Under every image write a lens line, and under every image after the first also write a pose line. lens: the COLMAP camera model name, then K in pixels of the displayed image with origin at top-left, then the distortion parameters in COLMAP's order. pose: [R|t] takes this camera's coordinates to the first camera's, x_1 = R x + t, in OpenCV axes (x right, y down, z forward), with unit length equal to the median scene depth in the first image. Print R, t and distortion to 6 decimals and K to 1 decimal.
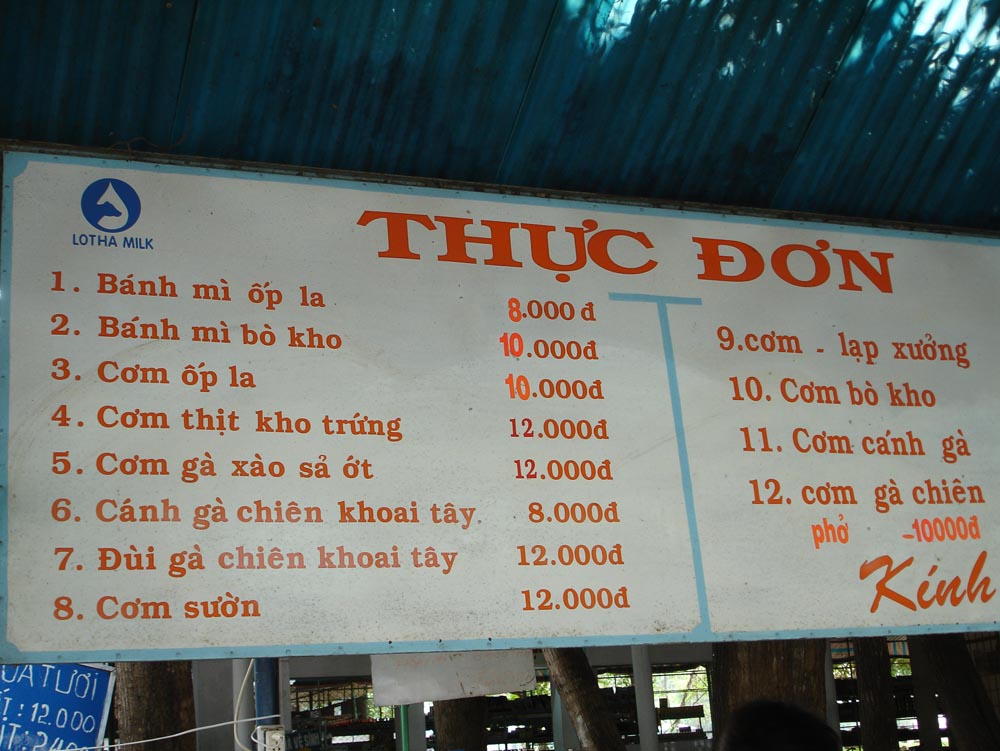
lens RADIAL K [[1499.5, 0, 499.9], [0, 1499.5, 375.5], [0, 0, 1]] dist [-0.100231, 0.000000]
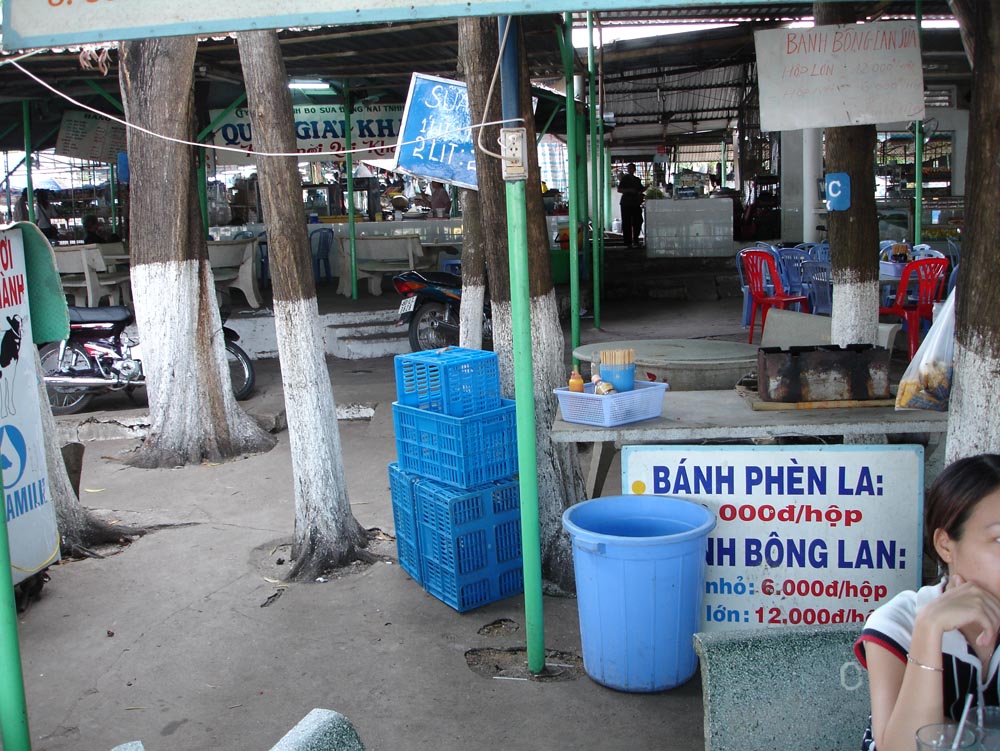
lens RADIAL K [[1110.8, 0, 500.8], [0, 1110.8, 375.6], [0, 0, 1]] dist [-0.101284, 0.000000]
pose [[0.869701, 0.103580, -0.482588, 0.370000], [0.097459, 0.922446, 0.373625, 0.140429], [0.483861, -0.371975, 0.792158, 0.398801]]
